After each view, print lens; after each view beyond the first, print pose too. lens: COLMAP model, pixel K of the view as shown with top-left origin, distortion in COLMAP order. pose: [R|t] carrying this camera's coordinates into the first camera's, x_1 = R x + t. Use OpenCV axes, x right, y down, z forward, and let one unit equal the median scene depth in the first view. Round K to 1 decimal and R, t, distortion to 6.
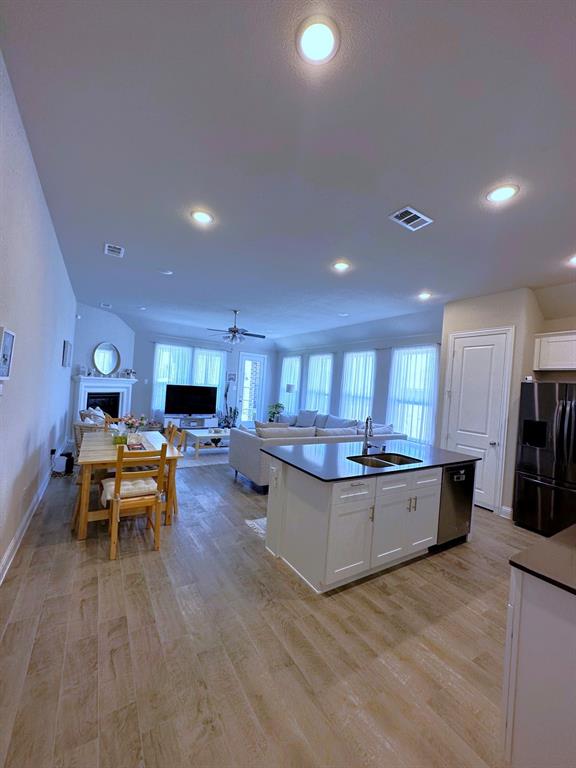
lens RADIAL K [[306.0, 0, 287.7], [0, 306.0, 383.7], [0, 0, 1]] dist [-0.004225, 0.000438]
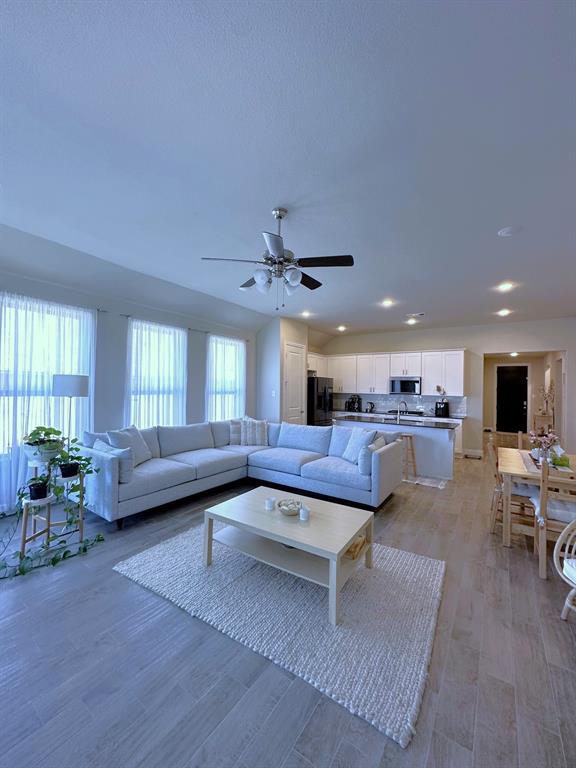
lens RADIAL K [[306.0, 0, 288.7], [0, 306.0, 383.1], [0, 0, 1]] dist [-0.004225, 0.000438]
pose [[-0.398764, -0.069962, 0.914381, -0.493288], [-0.058621, 0.996991, 0.050717, -0.027340], [-0.915178, -0.033378, -0.401665, 0.996020]]
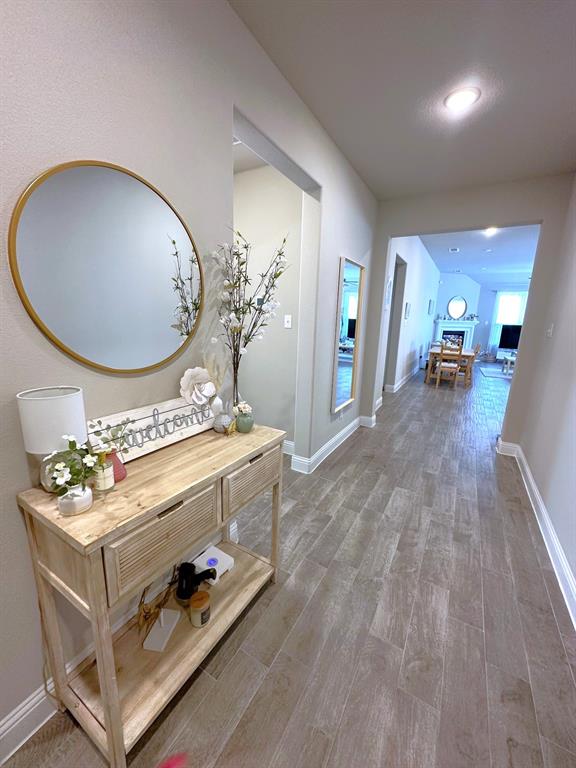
lens RADIAL K [[306.0, 0, 288.4], [0, 306.0, 385.8], [0, 0, 1]] dist [-0.004225, 0.000438]
pose [[0.471124, 0.147998, -0.869562, 0.535940], [0.011183, 0.984742, 0.173660, 0.036133], [0.881996, -0.091540, 0.462281, -0.644642]]
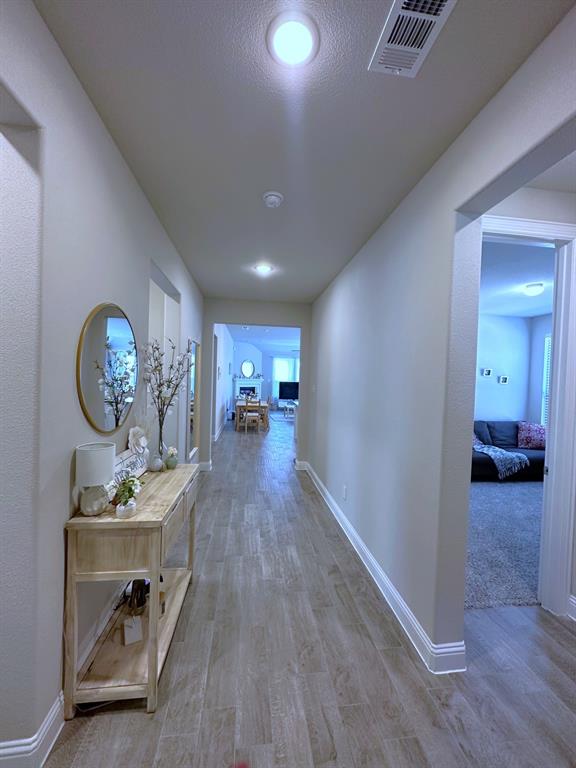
lens RADIAL K [[306.0, 0, 290.0], [0, 306.0, 384.0], [0, 0, 1]] dist [-0.004225, 0.000438]
pose [[0.910416, -0.025250, -0.412923, 0.592579], [0.029232, 0.999567, 0.003327, 0.017069], [0.412660, -0.015099, 0.910760, -0.860682]]
